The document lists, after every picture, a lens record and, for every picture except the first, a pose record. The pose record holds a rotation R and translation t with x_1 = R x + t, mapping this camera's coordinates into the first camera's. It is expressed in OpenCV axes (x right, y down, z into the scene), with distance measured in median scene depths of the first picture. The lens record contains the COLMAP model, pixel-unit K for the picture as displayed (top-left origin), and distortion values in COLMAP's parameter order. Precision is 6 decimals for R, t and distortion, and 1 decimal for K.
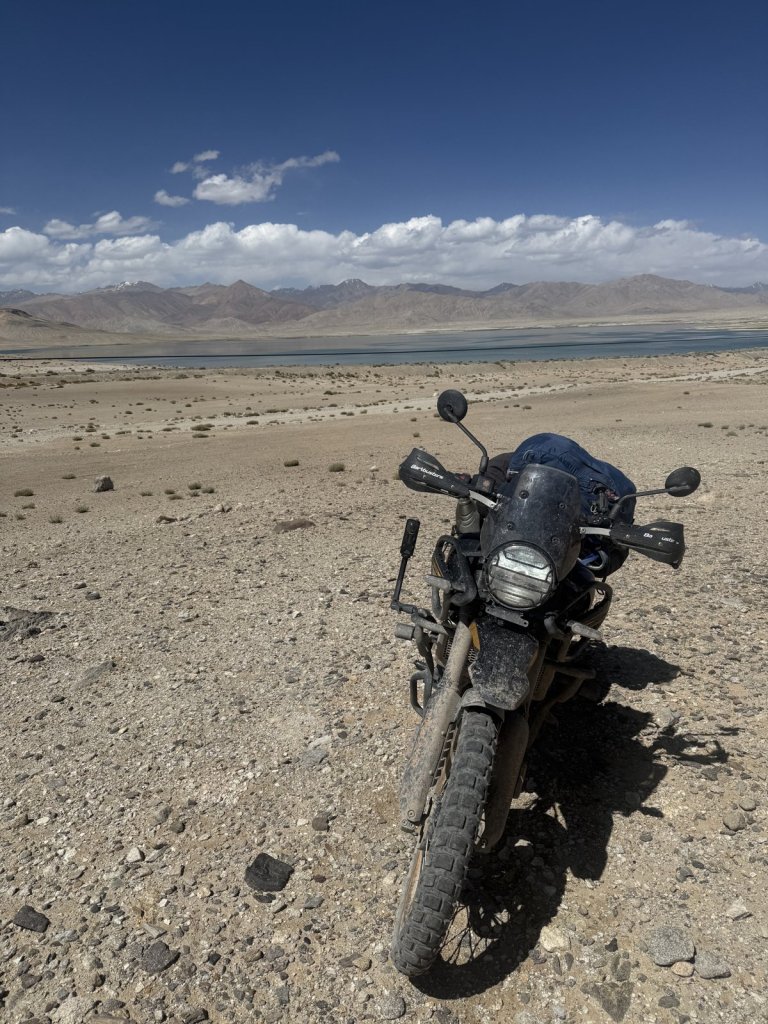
lens RADIAL K [[688.8, 0, 384.0], [0, 688.8, 512.0], [0, 0, 1]] dist [0.052716, -0.062884]
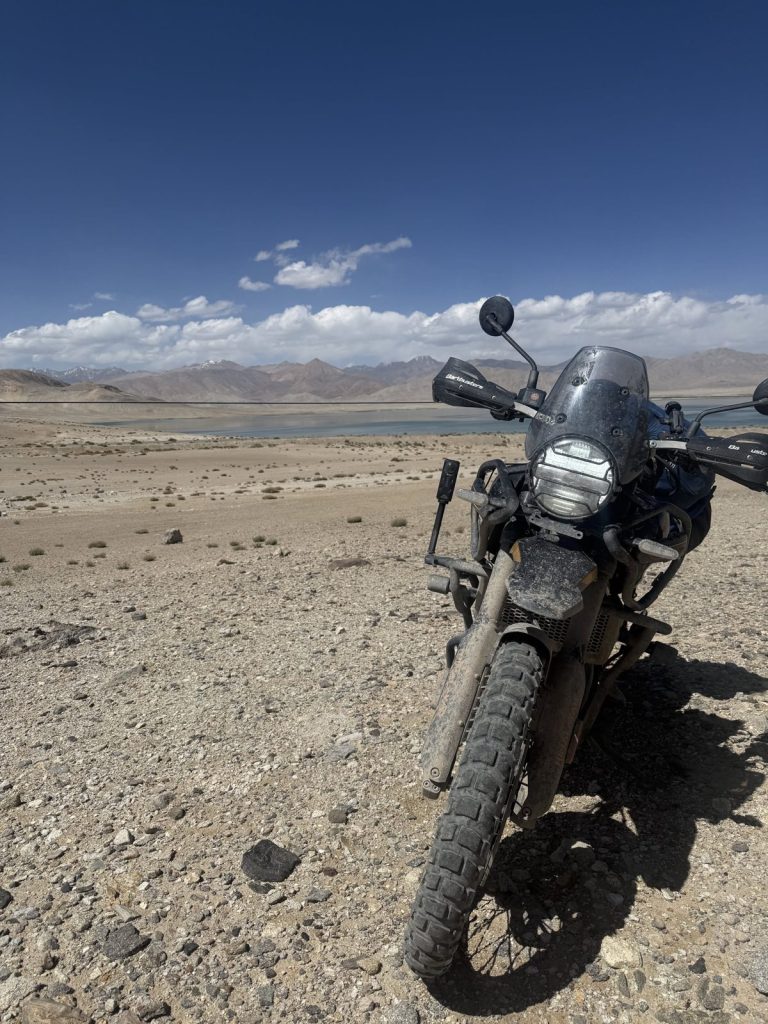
lens RADIAL K [[688.8, 0, 384.0], [0, 688.8, 512.0], [0, 0, 1]] dist [0.052716, -0.062884]
pose [[0.995252, 0.013493, -0.096394, 0.041795], [-0.023209, 0.994677, -0.100398, 0.167803], [0.094526, 0.102158, 0.990267, 0.131152]]
